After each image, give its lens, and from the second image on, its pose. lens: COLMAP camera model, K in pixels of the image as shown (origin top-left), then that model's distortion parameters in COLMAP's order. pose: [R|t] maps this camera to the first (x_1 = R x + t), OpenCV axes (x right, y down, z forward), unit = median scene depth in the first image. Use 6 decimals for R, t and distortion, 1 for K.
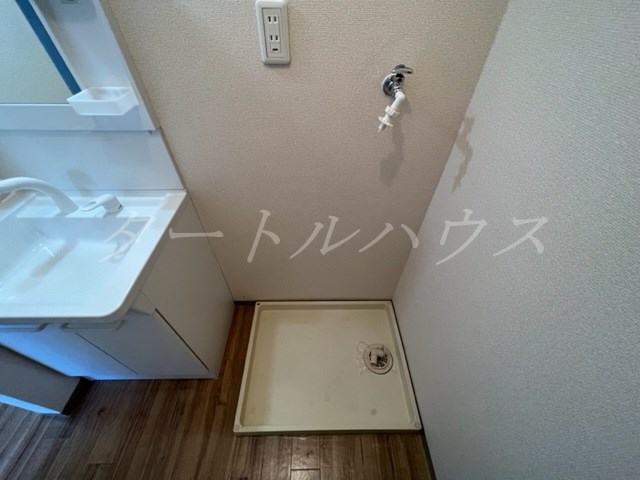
lens RADIAL K [[256.5, 0, 320.3], [0, 256.5, 242.5], [0, 0, 1]] dist [0.003207, 0.000286]
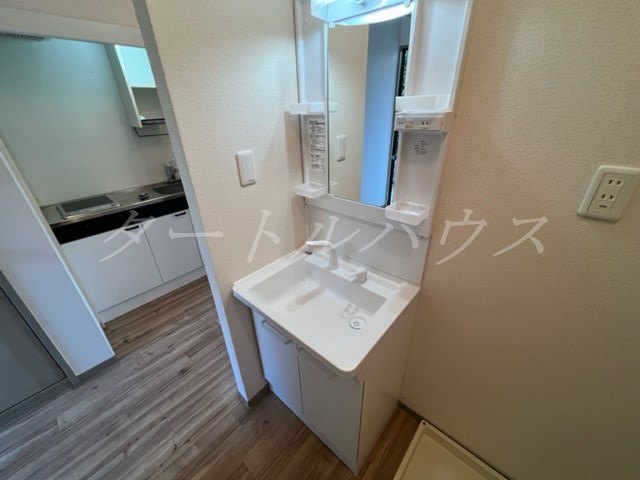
lens RADIAL K [[252.0, 0, 315.5], [0, 252.0, 239.3], [0, 0, 1]] dist [-0.001022, -0.000193]
pose [[0.740089, 0.289201, -0.607150, -0.268638], [-0.463967, 0.873118, -0.149666, -0.010872], [0.486830, 0.392464, 0.780364, -0.142996]]
